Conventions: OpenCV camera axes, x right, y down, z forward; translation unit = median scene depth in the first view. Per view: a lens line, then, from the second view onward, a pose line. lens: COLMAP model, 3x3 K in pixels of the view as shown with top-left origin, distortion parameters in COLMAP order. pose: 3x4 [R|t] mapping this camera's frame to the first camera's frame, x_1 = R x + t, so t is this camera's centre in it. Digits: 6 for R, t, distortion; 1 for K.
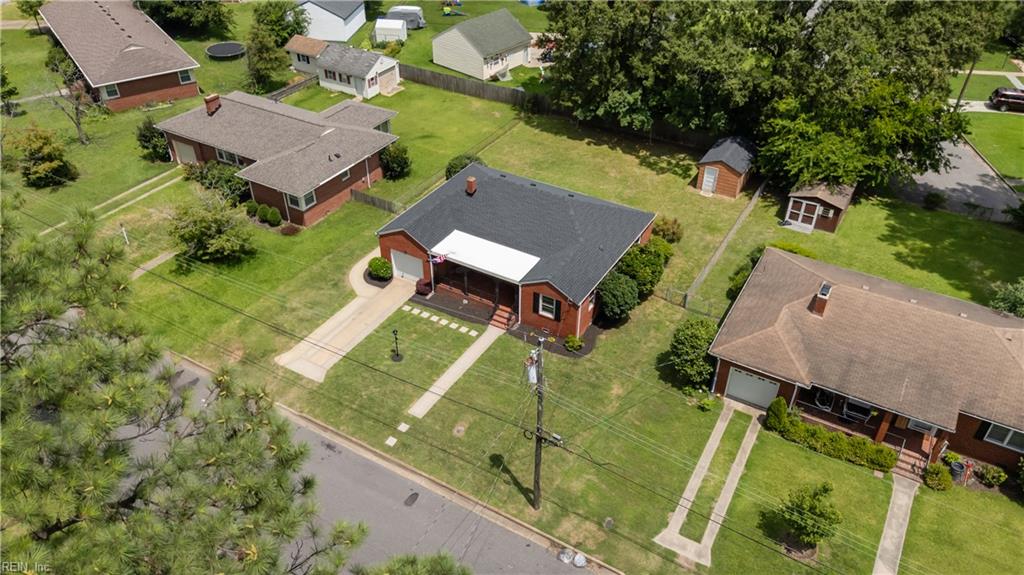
lens RADIAL K [[755.7, 0, 510.2], [0, 755.7, 288.2], [0, 0, 1]] dist [0.063809, -0.051903]
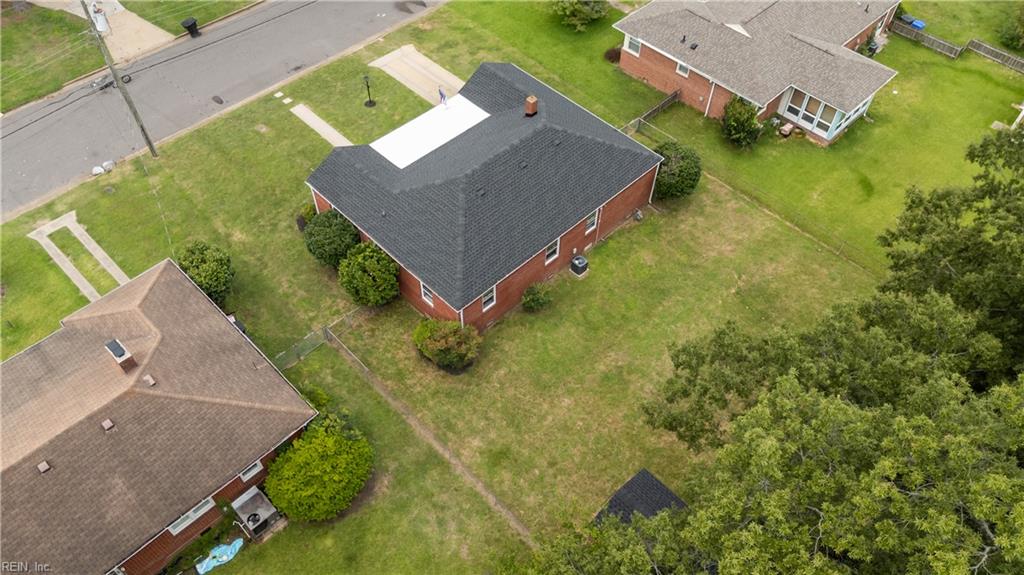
lens RADIAL K [[755.7, 0, 510.2], [0, 755.7, 288.2], [0, 0, 1]] dist [0.063809, -0.051903]
pose [[-0.258563, 0.751411, -0.607064, 0.520928], [-0.584374, 0.378730, 0.717684, -0.558893], [0.769189, 0.540319, 0.341180, 0.731482]]
